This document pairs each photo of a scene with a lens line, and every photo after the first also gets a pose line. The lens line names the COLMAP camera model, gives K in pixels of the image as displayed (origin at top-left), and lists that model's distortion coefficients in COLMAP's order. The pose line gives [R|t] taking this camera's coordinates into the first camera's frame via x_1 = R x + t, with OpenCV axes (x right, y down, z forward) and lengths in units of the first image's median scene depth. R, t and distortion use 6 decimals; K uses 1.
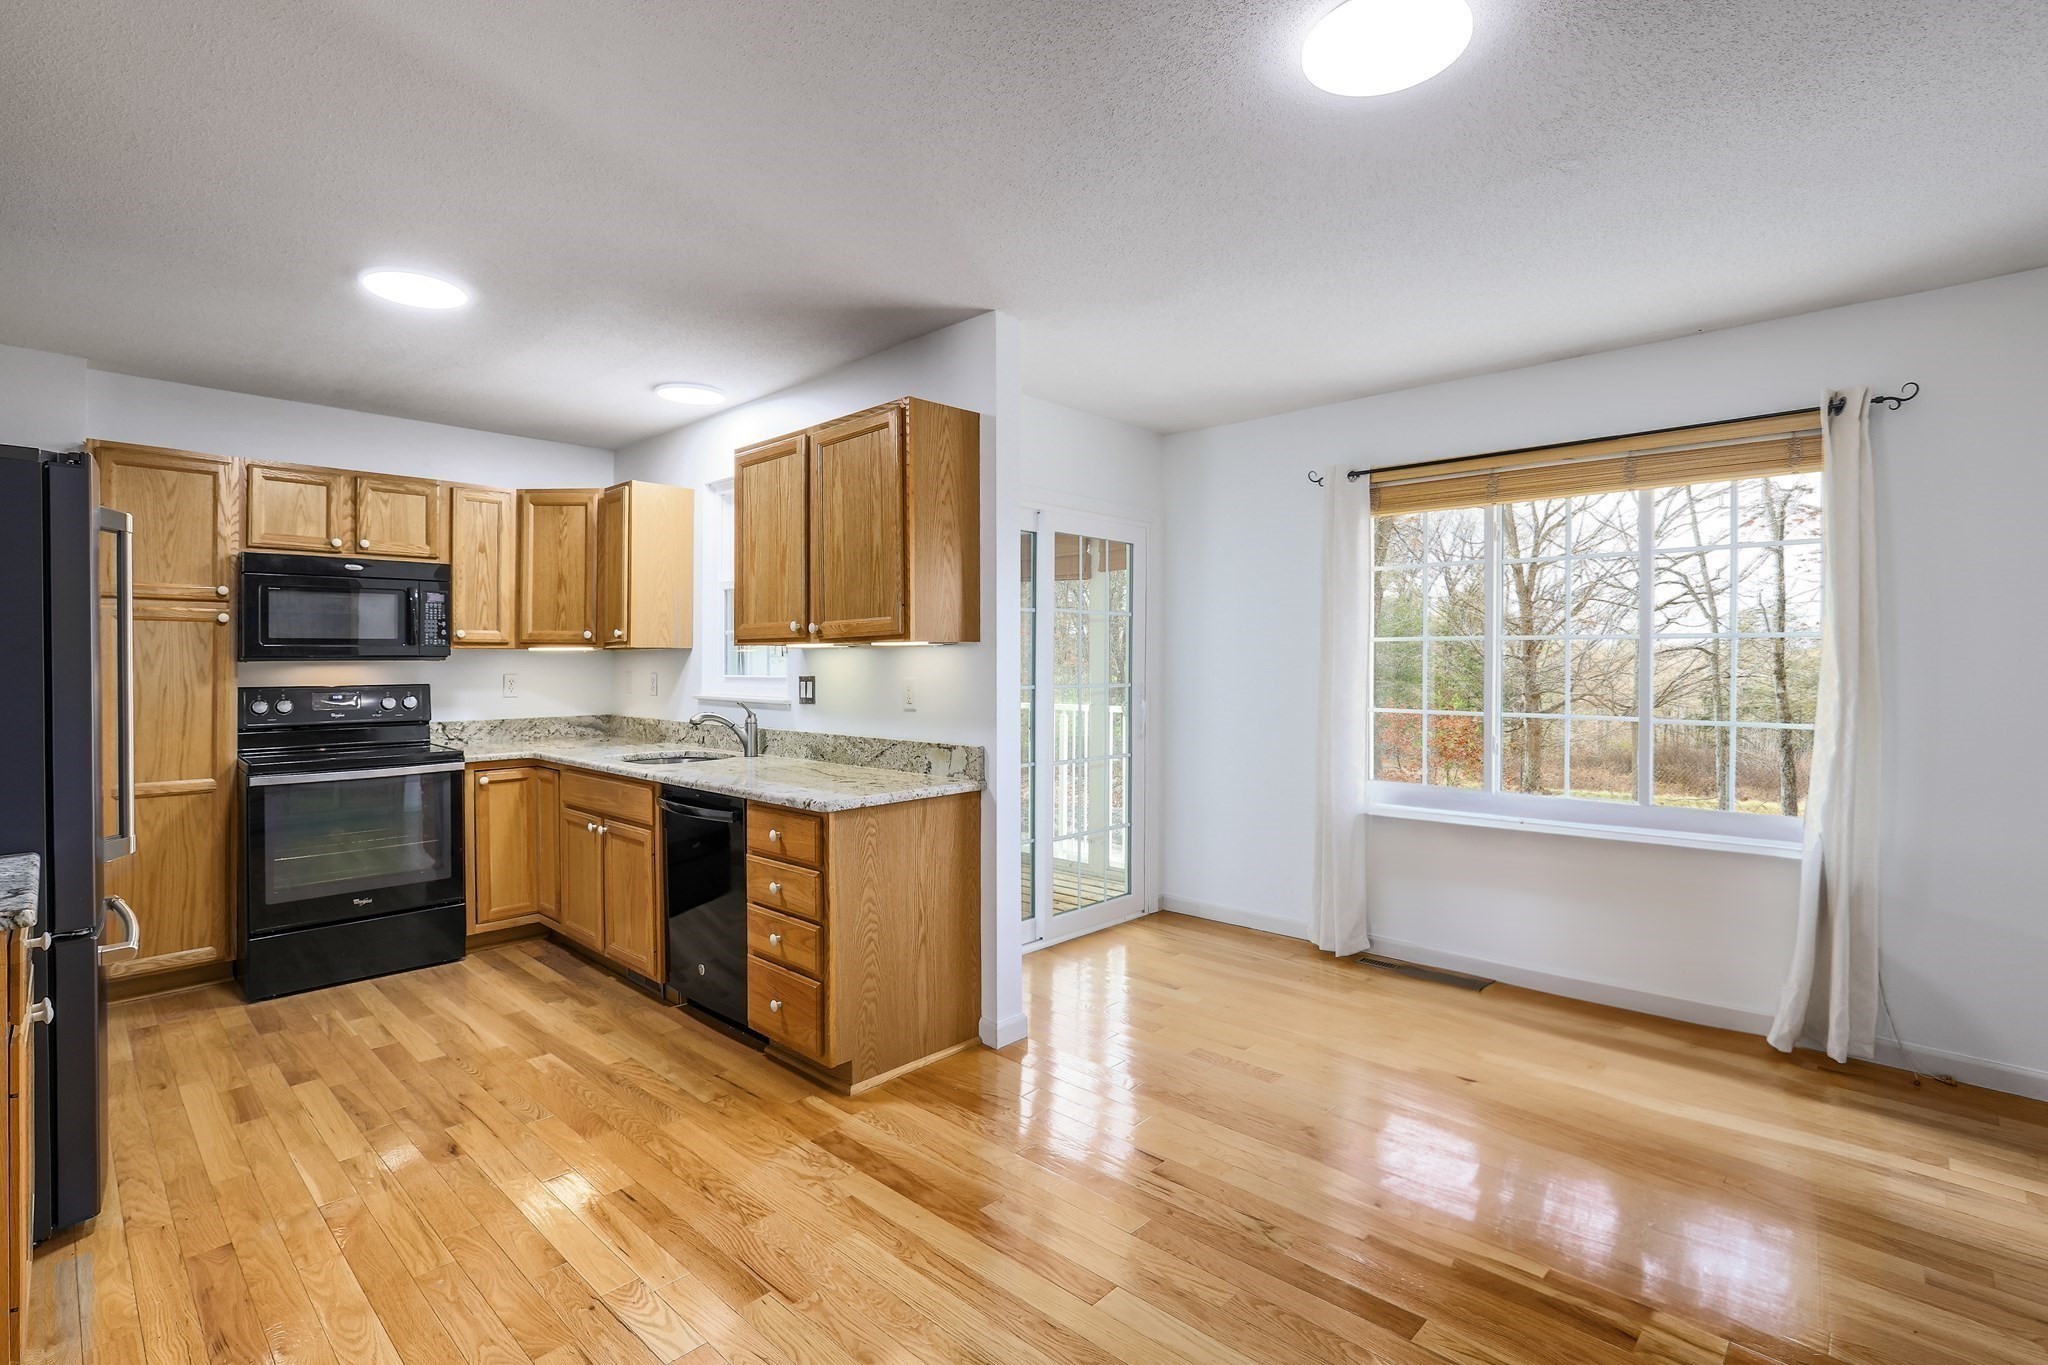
lens RADIAL K [[979.3, 0, 1017.4], [0, 979.3, 653.3], [0, 0, 1]] dist [-0.038820, 0.028395]
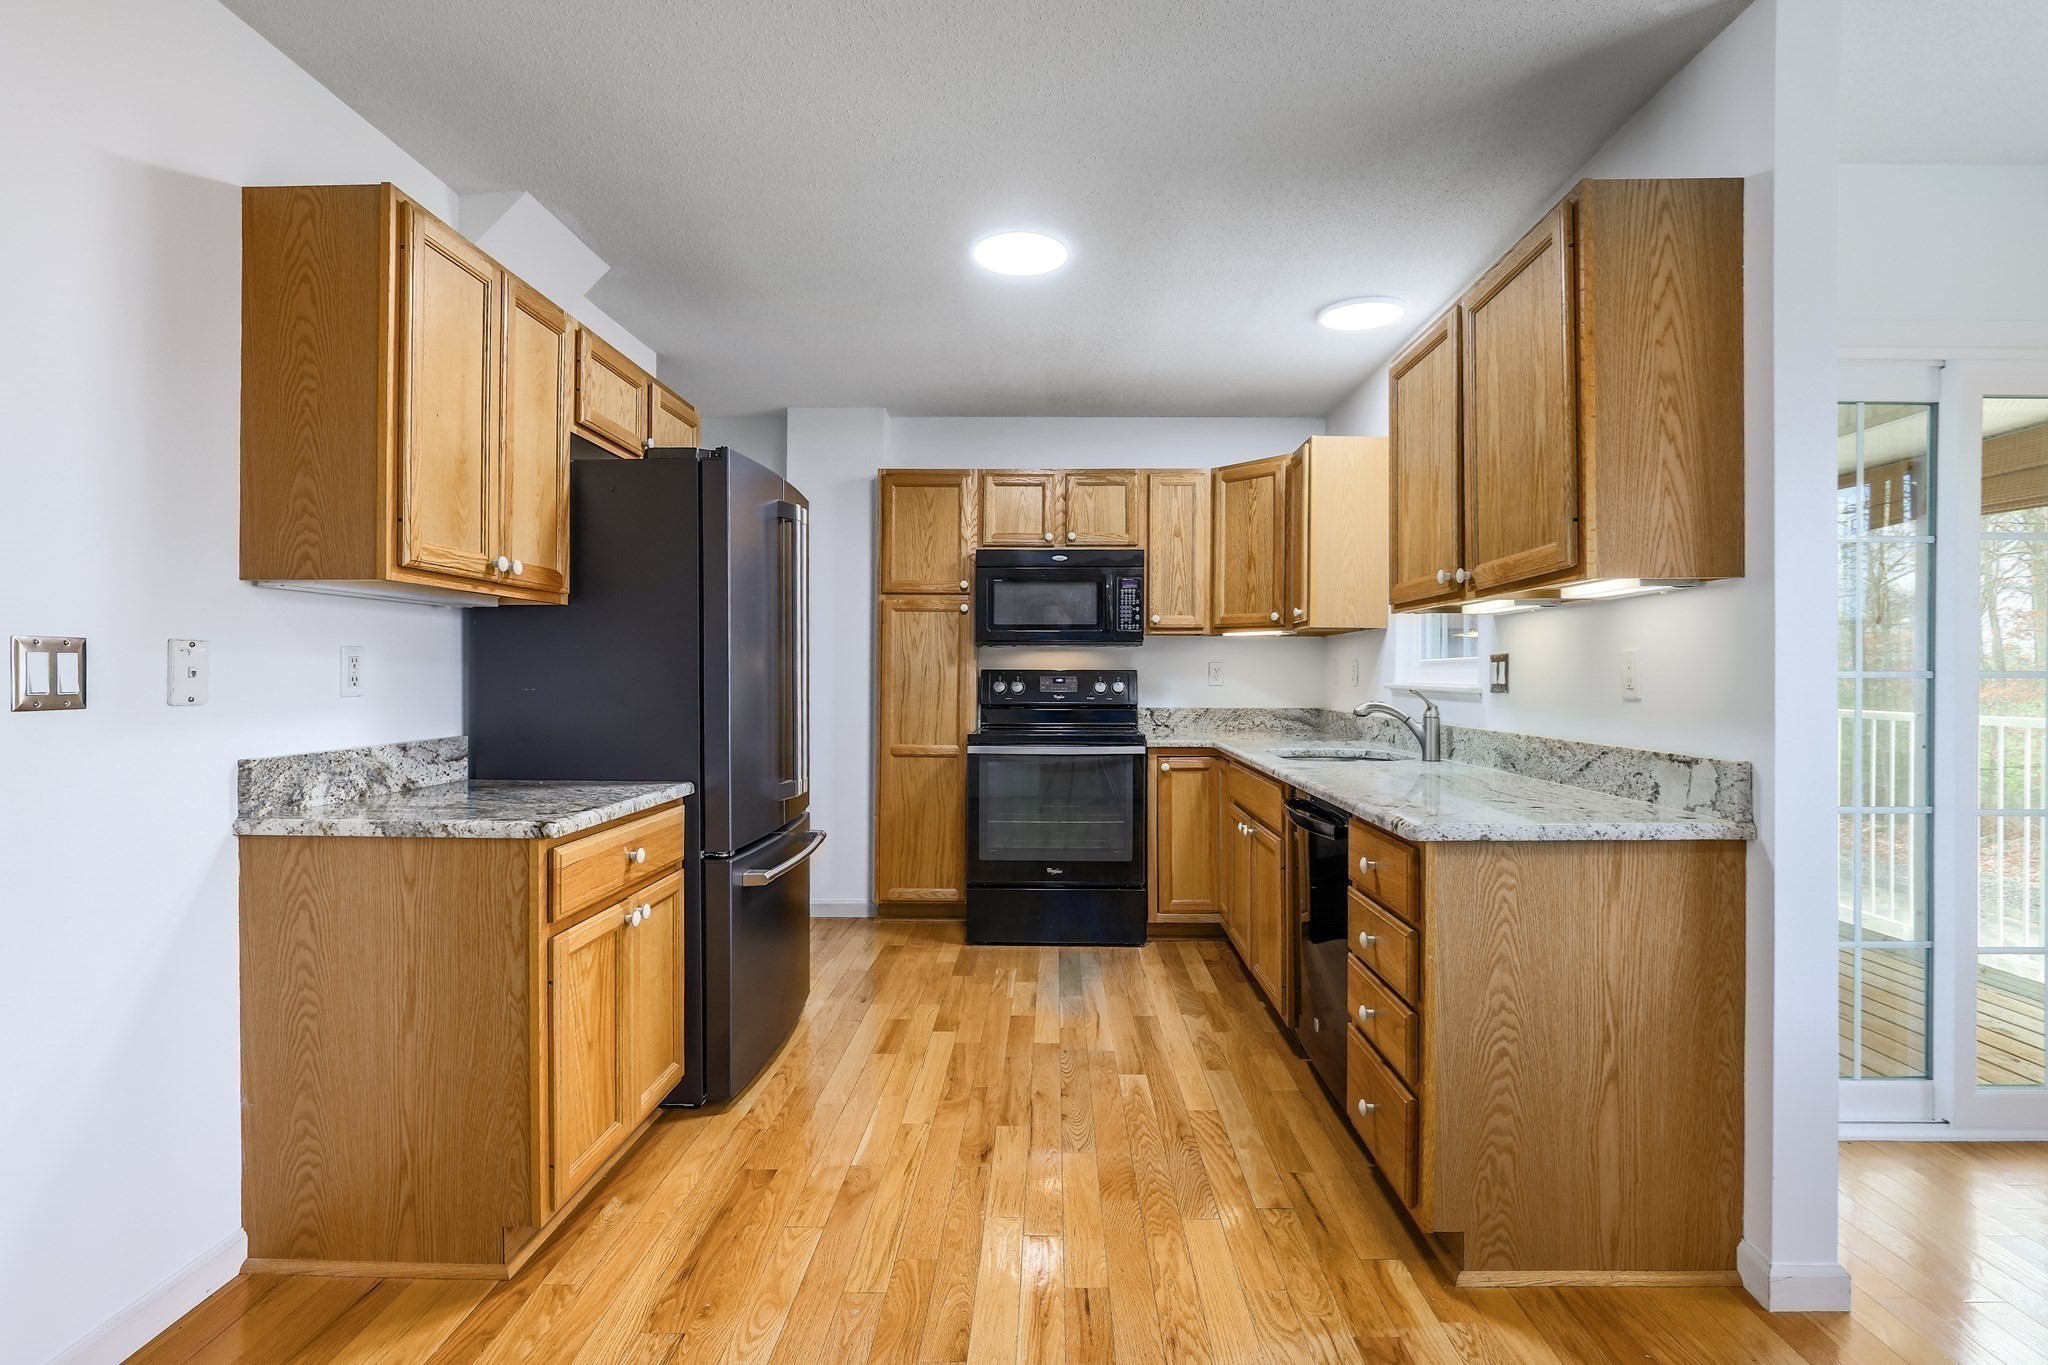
lens RADIAL K [[956.8, 0, 1022.1], [0, 956.8, 664.7], [0, 0, 1]] dist [-0.016959, 0.000370]
pose [[0.669550, -0.003095, -0.742761, 0.077458], [0.001434, 0.999995, -0.002874, 0.034794], [0.742766, 0.000859, 0.669551, 0.282516]]
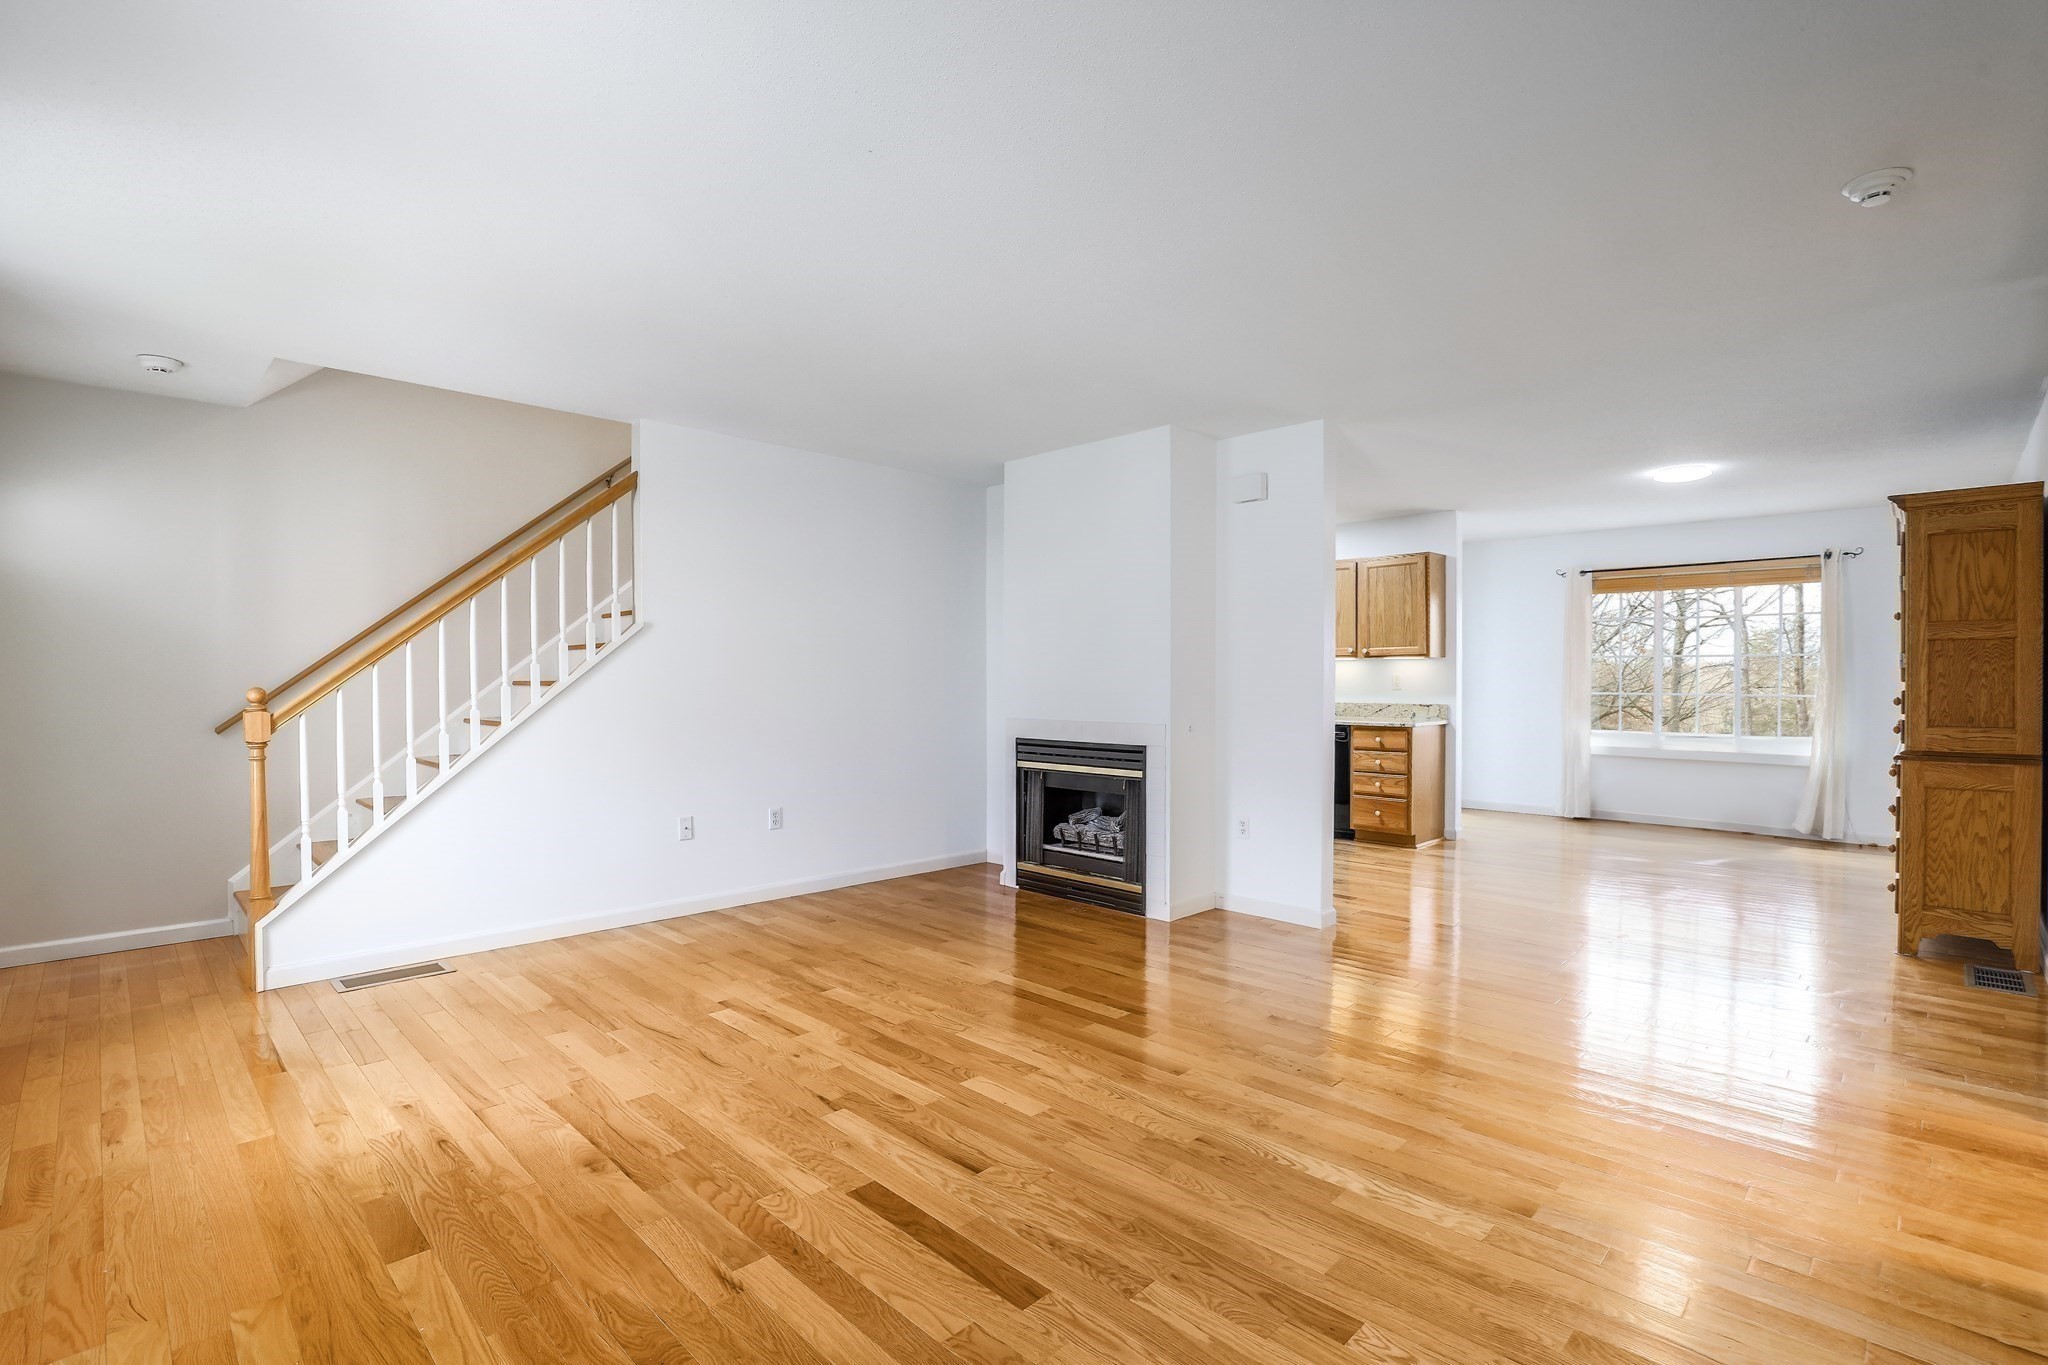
lens RADIAL K [[955.8, 0, 1047.9], [0, 955.8, 669.6], [0, 0, 1]] dist [-0.021793, -0.000228]
pose [[0.999991, 0.000720, -0.004112, -0.814467], [-0.000728, 0.999998, -0.002076, 0.018282], [0.004111, 0.002079, 0.999989, -1.020385]]
